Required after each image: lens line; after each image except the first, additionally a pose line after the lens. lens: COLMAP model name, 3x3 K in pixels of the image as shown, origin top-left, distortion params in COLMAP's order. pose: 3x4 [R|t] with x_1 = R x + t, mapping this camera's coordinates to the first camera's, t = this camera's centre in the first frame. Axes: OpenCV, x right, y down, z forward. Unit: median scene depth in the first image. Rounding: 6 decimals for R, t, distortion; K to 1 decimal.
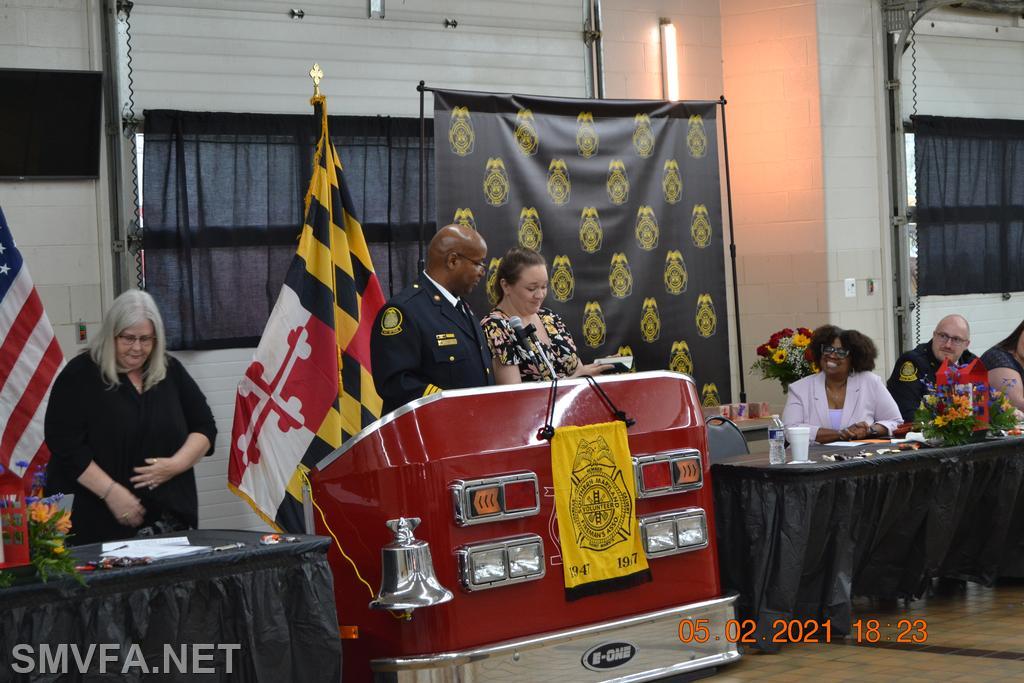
lens RADIAL K [[2380.9, 0, 513.9], [0, 2380.9, 344.2], [0, 0, 1]] dist [0.044708, -0.447639]
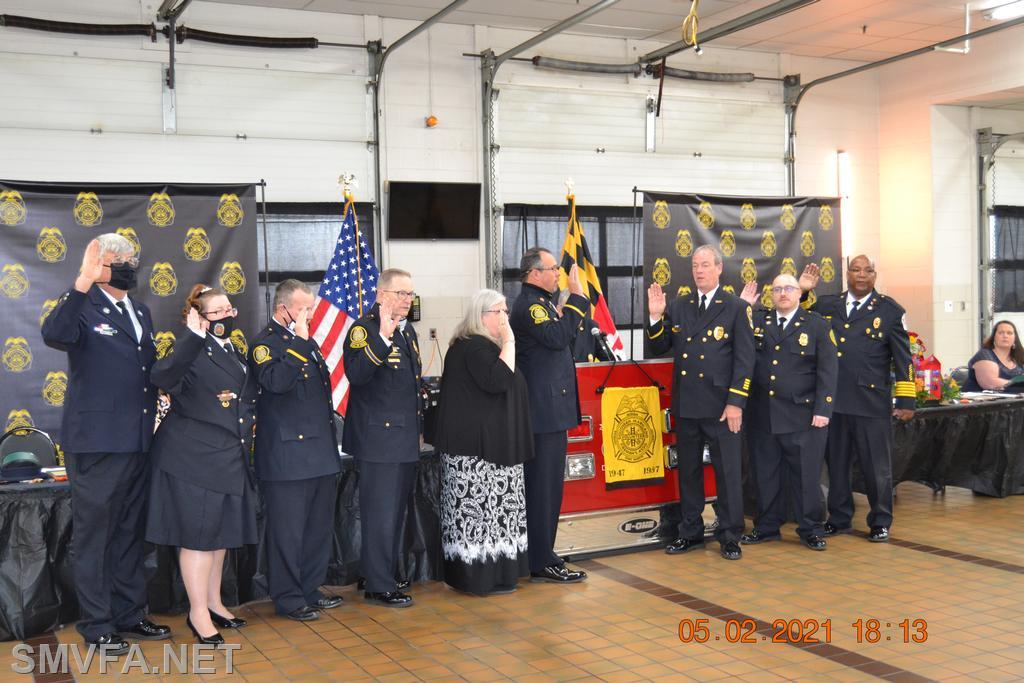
lens RADIAL K [[1186.4, 0, 516.2], [0, 1186.4, 341.7], [0, 0, 1]] dist [-0.009498, -0.016865]
pose [[0.945141, 0.033561, -0.324934, 0.158482], [-0.027910, 0.999368, 0.022036, -0.010979], [0.325468, -0.011758, 0.945480, 0.124774]]
